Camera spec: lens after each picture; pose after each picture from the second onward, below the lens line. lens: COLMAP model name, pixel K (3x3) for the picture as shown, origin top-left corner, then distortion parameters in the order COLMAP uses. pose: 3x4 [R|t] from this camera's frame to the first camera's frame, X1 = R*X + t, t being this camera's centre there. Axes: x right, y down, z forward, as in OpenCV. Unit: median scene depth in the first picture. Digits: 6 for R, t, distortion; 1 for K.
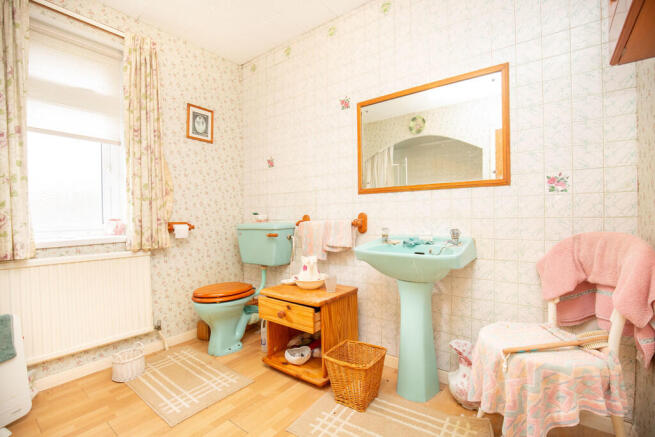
lens RADIAL K [[315.4, 0, 327.5], [0, 315.4, 218.5], [0, 0, 1]] dist [-0.003877, 0.000175]
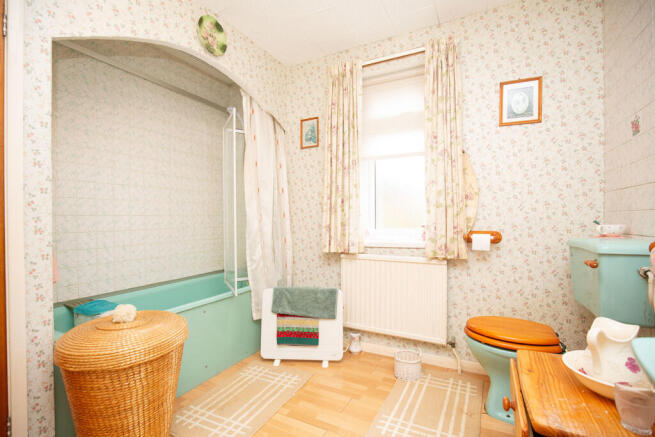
lens RADIAL K [[315.4, 0, 327.5], [0, 315.4, 218.5], [0, 0, 1]] dist [-0.003877, 0.000175]
pose [[0.155983, 0.012094, -0.987686, 0.319995], [-0.002982, 0.999926, 0.011773, -0.033608], [0.987755, 0.001109, 0.156007, 0.502599]]
